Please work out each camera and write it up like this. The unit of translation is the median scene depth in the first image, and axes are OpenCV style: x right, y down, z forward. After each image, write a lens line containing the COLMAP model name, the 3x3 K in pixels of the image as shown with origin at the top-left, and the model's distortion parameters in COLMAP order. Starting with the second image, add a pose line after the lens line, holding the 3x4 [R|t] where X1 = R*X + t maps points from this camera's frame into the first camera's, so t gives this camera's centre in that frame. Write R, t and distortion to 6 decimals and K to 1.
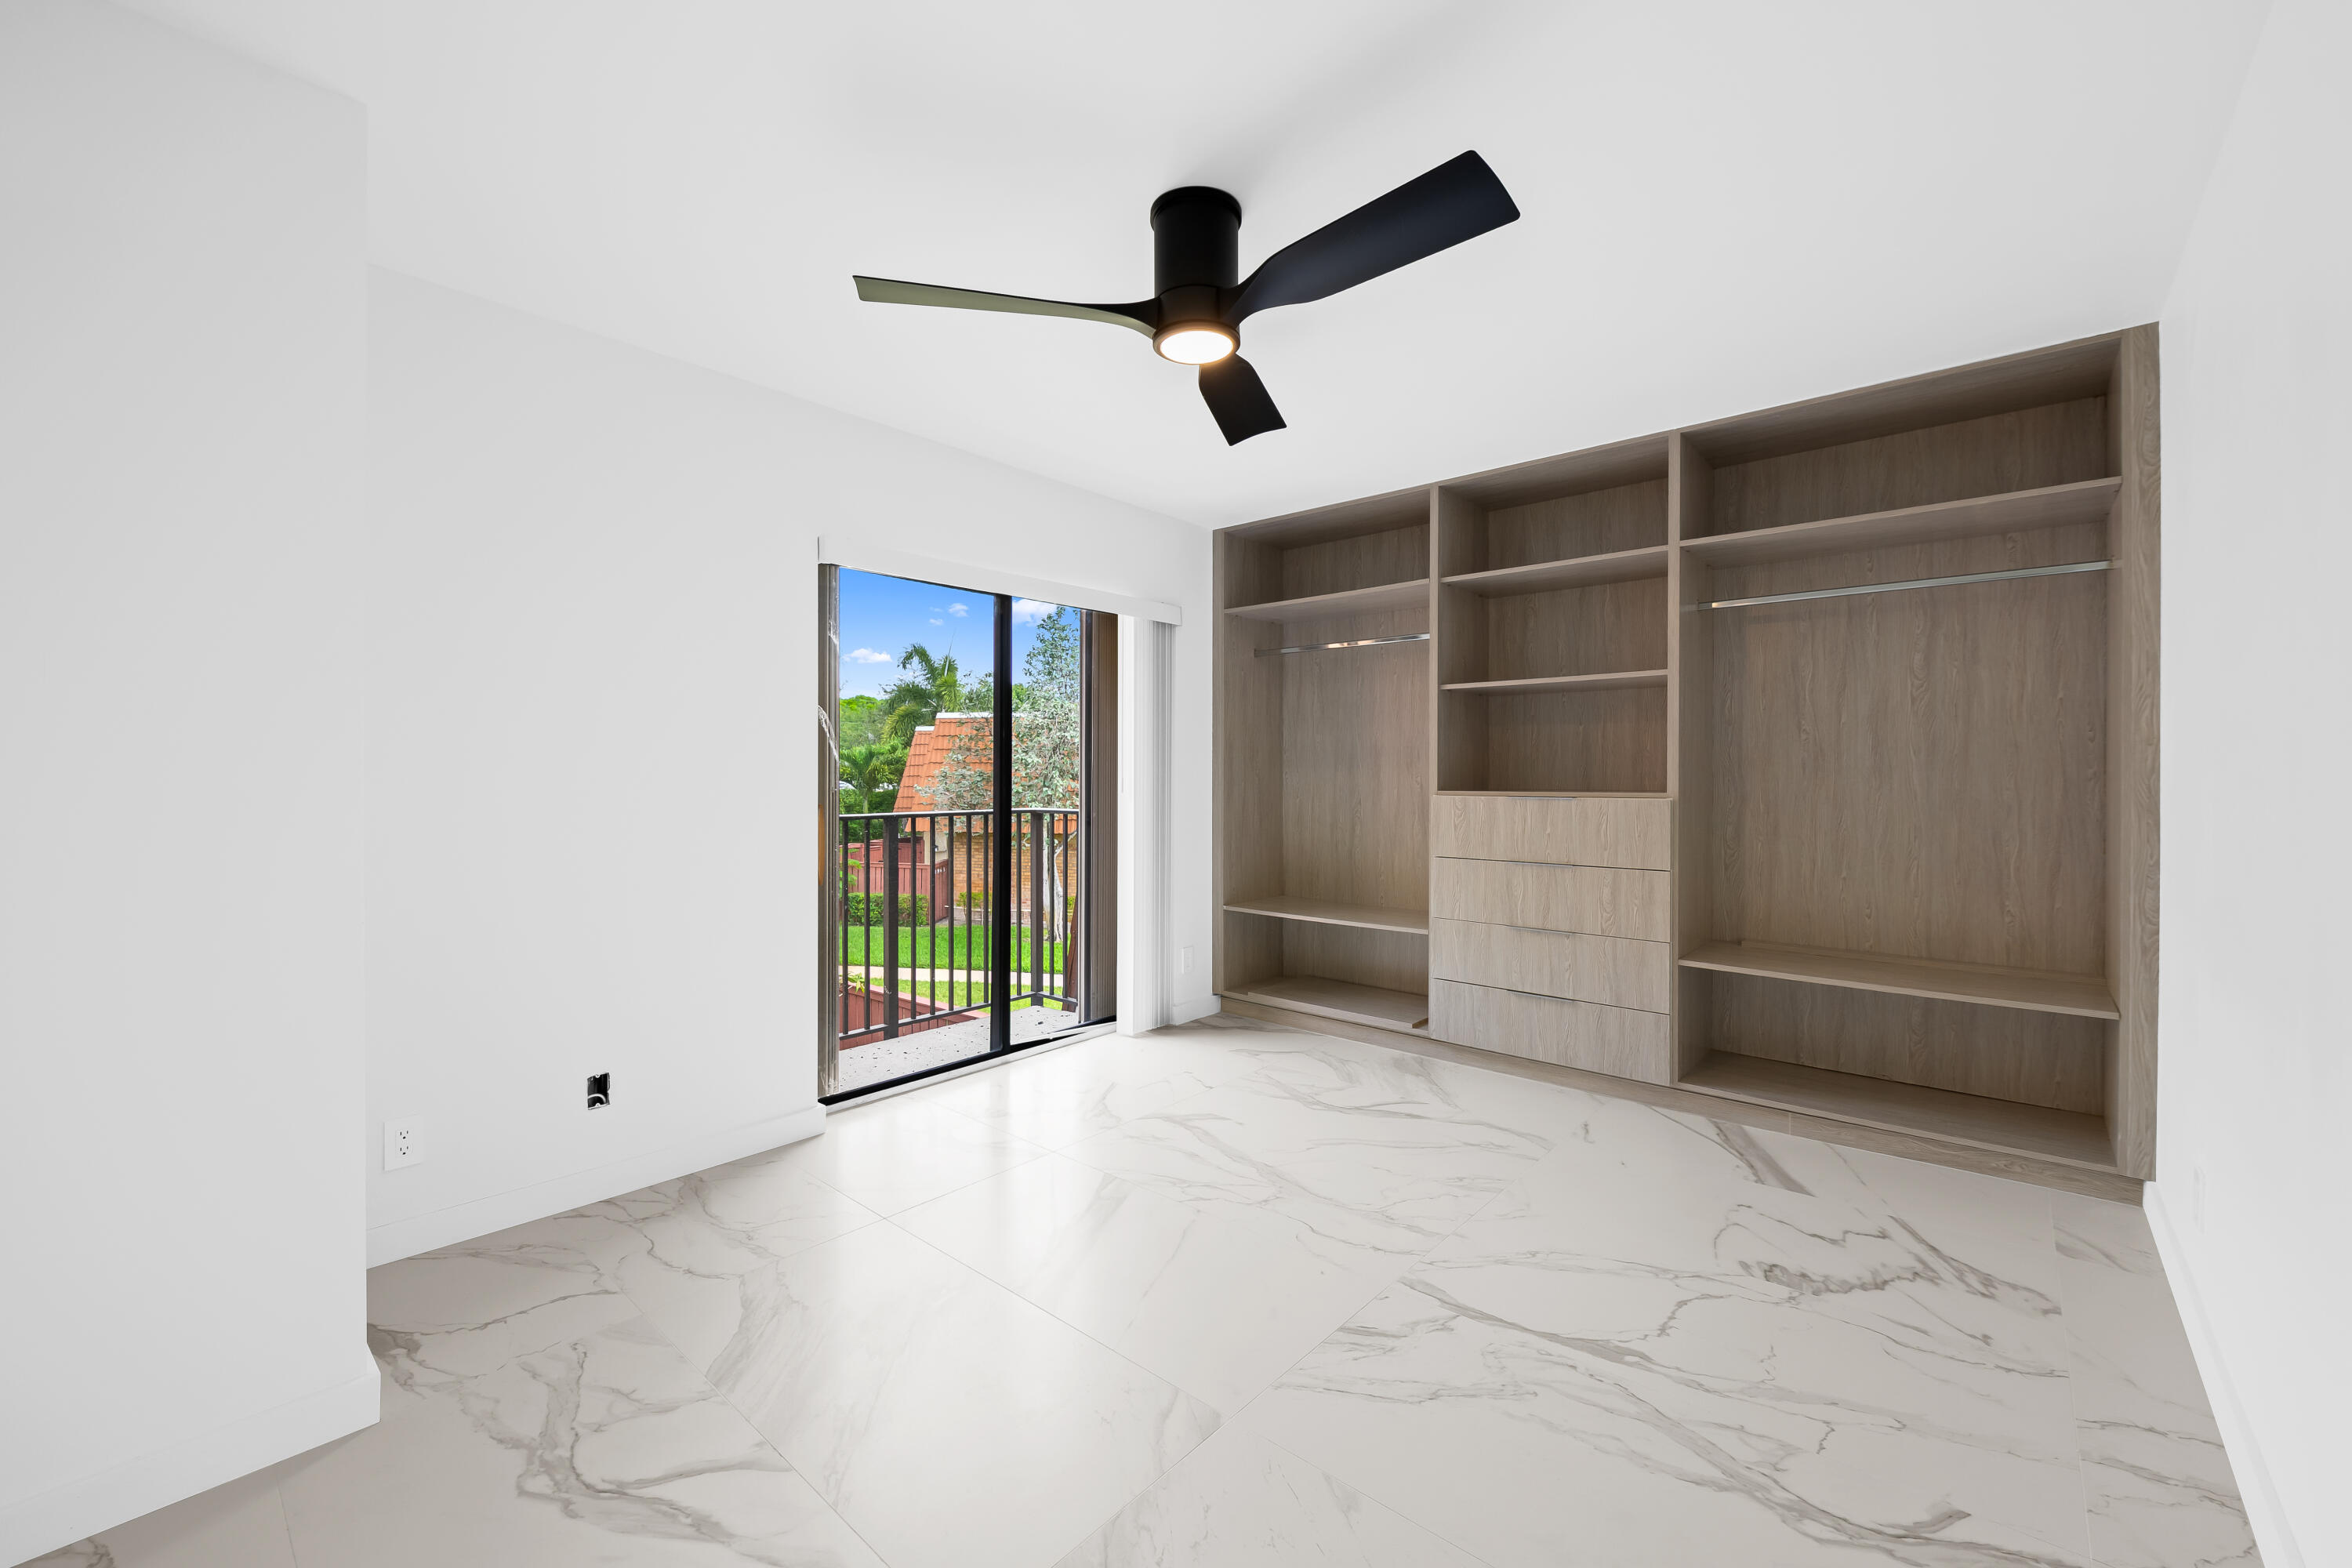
lens RADIAL K [[933.7, 0, 1192.3], [0, 933.7, 777.4], [0, 0, 1]] dist [-0.000635, -0.002982]
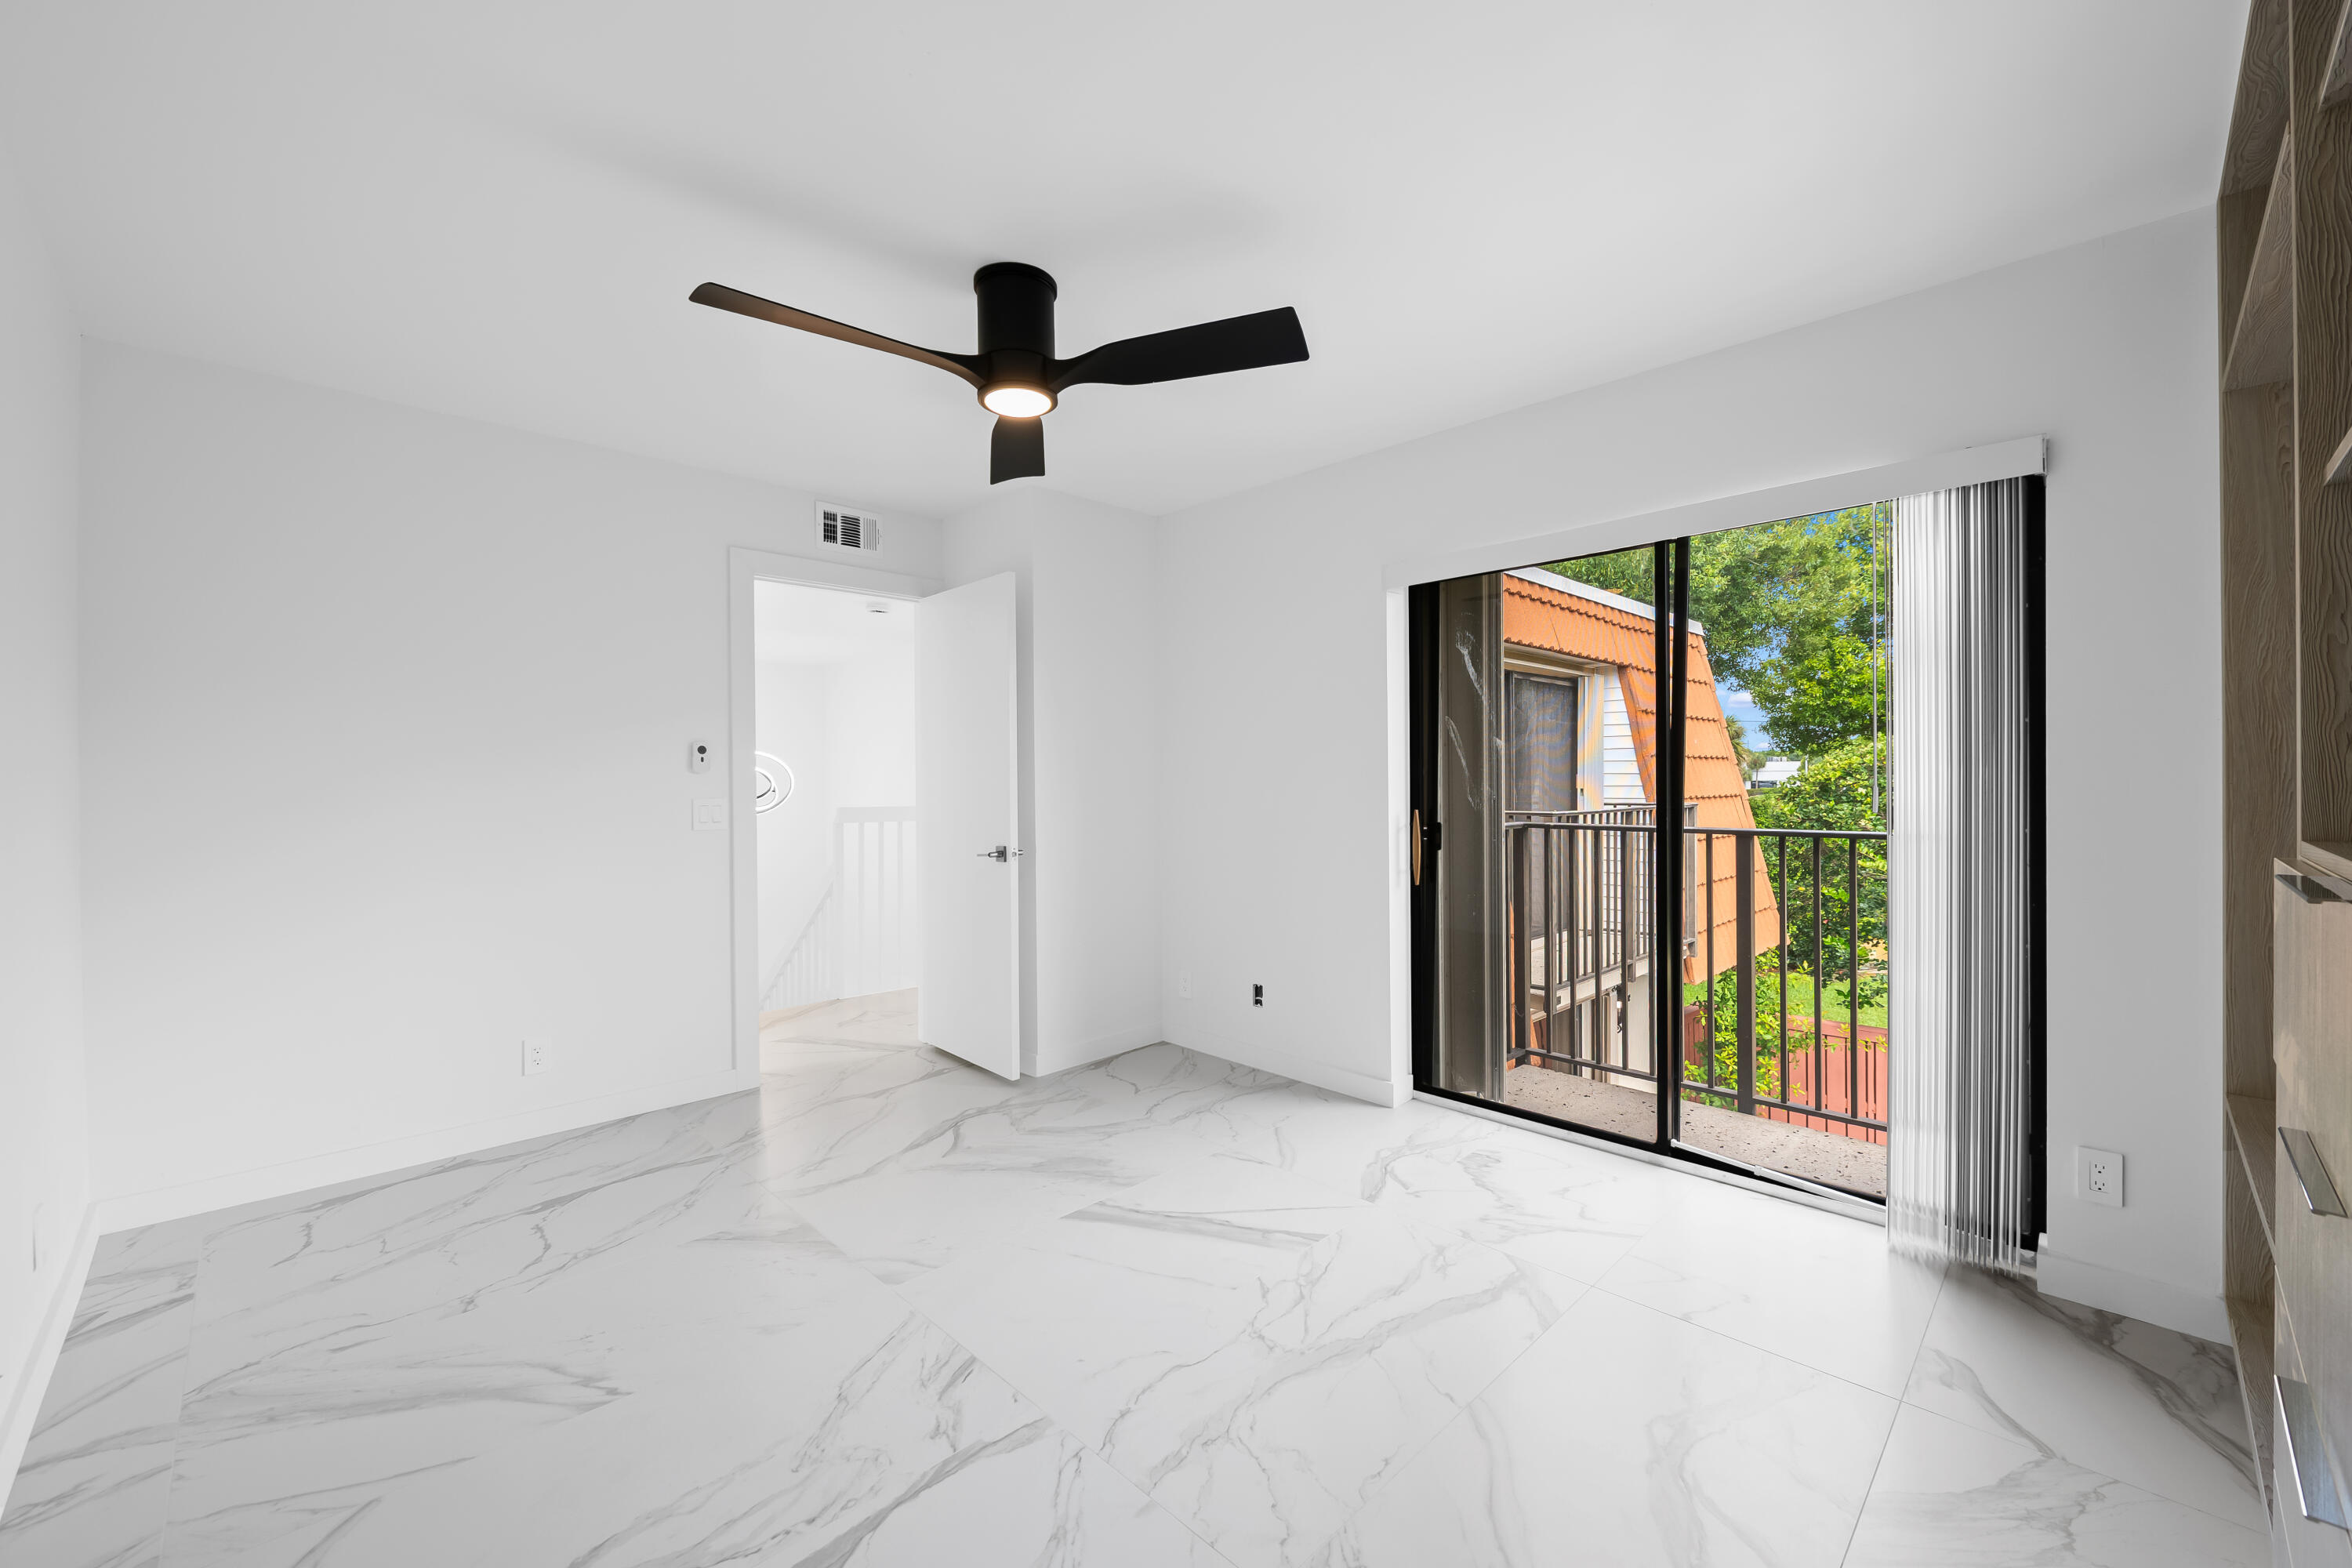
lens RADIAL K [[933.7, 0, 1172.9], [0, 933.7, 764.9], [0, 0, 1]] dist [-0.000635, -0.002982]
pose [[-0.083506, -0.013507, -0.996416, 0.684346], [0.002212, 0.999903, -0.013739, -0.006779], [0.996505, -0.003351, -0.083468, 0.790837]]
